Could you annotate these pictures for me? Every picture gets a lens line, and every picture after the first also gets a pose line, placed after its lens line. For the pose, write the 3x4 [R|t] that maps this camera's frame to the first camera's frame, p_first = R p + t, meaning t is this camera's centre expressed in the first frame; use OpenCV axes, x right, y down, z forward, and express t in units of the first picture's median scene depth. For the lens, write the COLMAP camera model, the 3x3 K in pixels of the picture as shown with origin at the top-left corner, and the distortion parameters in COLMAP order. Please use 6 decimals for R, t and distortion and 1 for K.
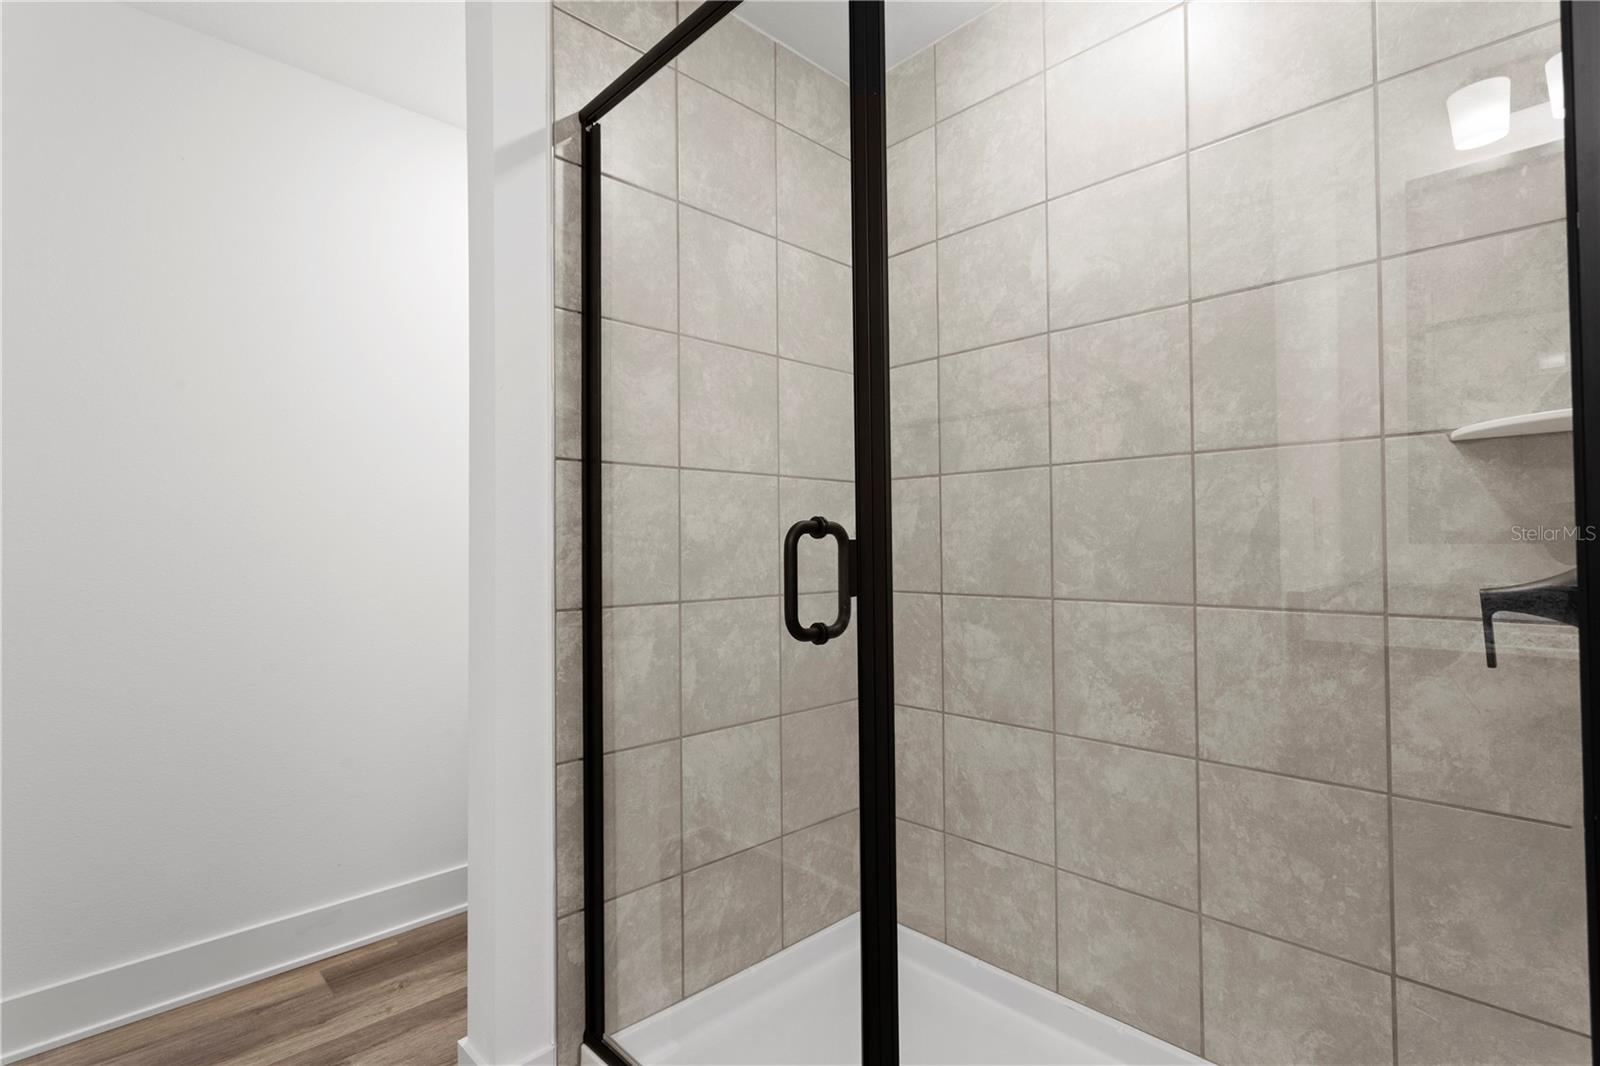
lens RADIAL K [[766.4, 0, 802.1], [0, 766.4, 532.5], [0, 0, 1]] dist [-0.019729, 0.012393]
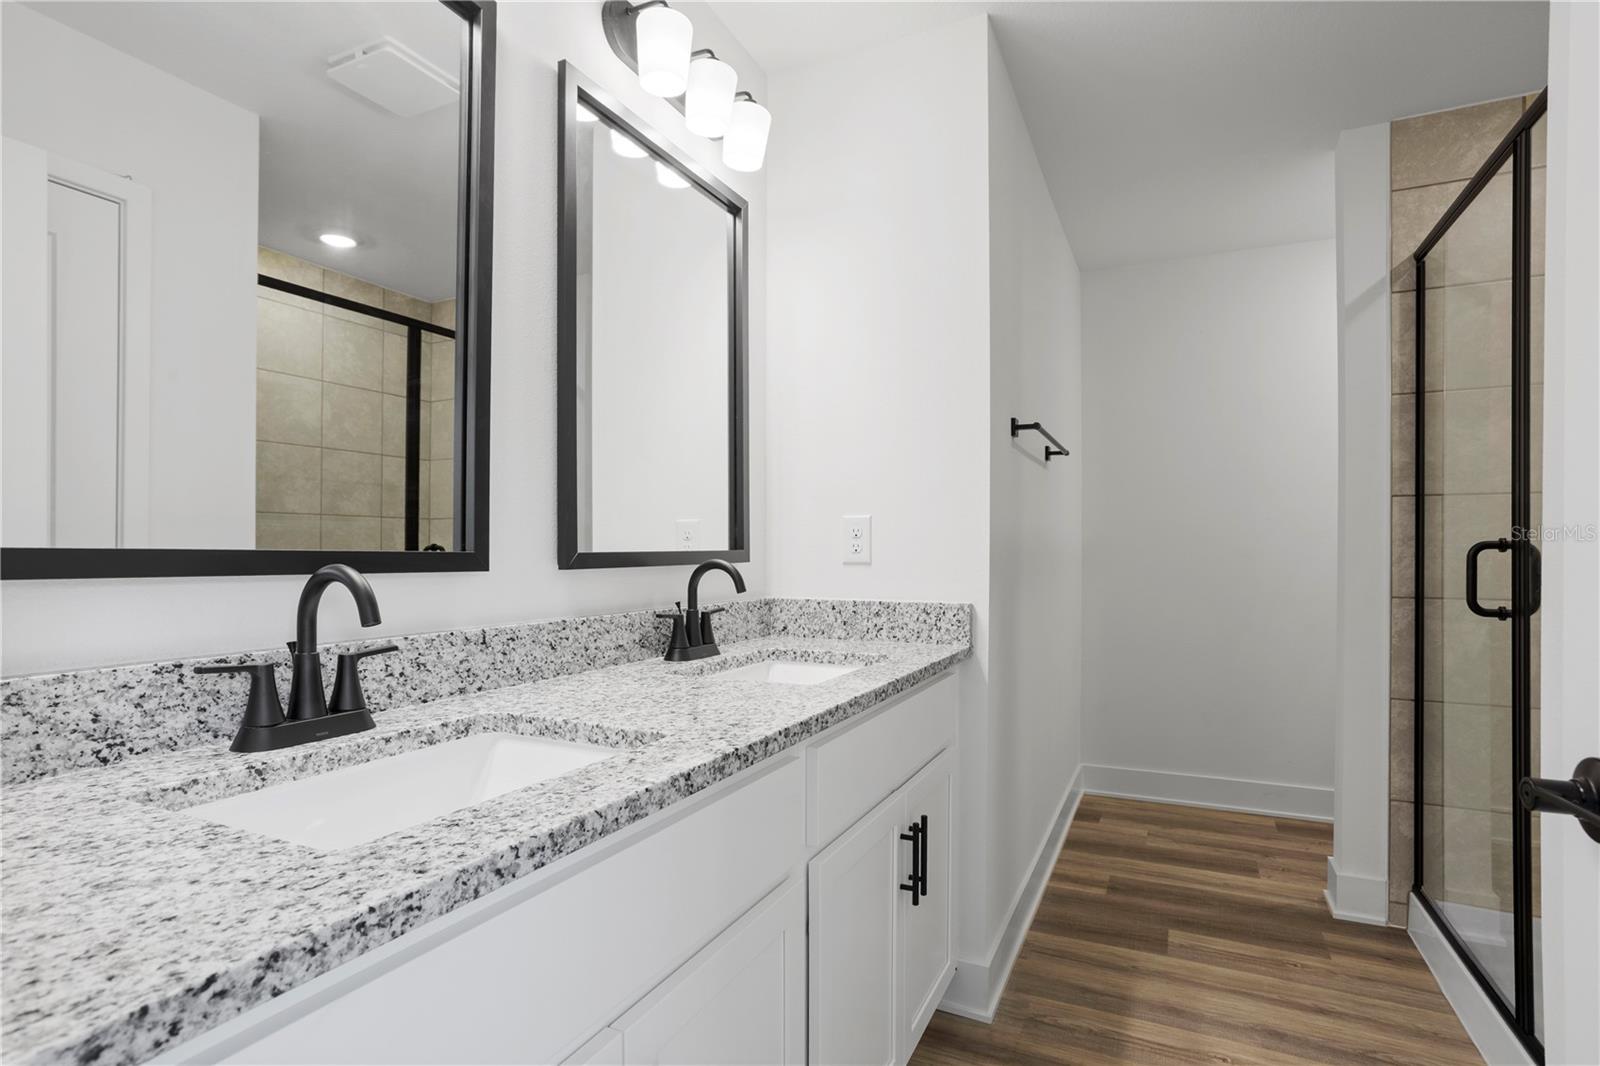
lens RADIAL K [[766.4, 0, 800.7], [0, 766.4, 543.6], [0, 0, 1]] dist [-0.019729, 0.012393]
pose [[0.330404, 0.003970, -0.943831, 0.697018], [0.008612, 0.999937, 0.007221, -0.023922], [0.943800, -0.010514, 0.330349, -0.585813]]
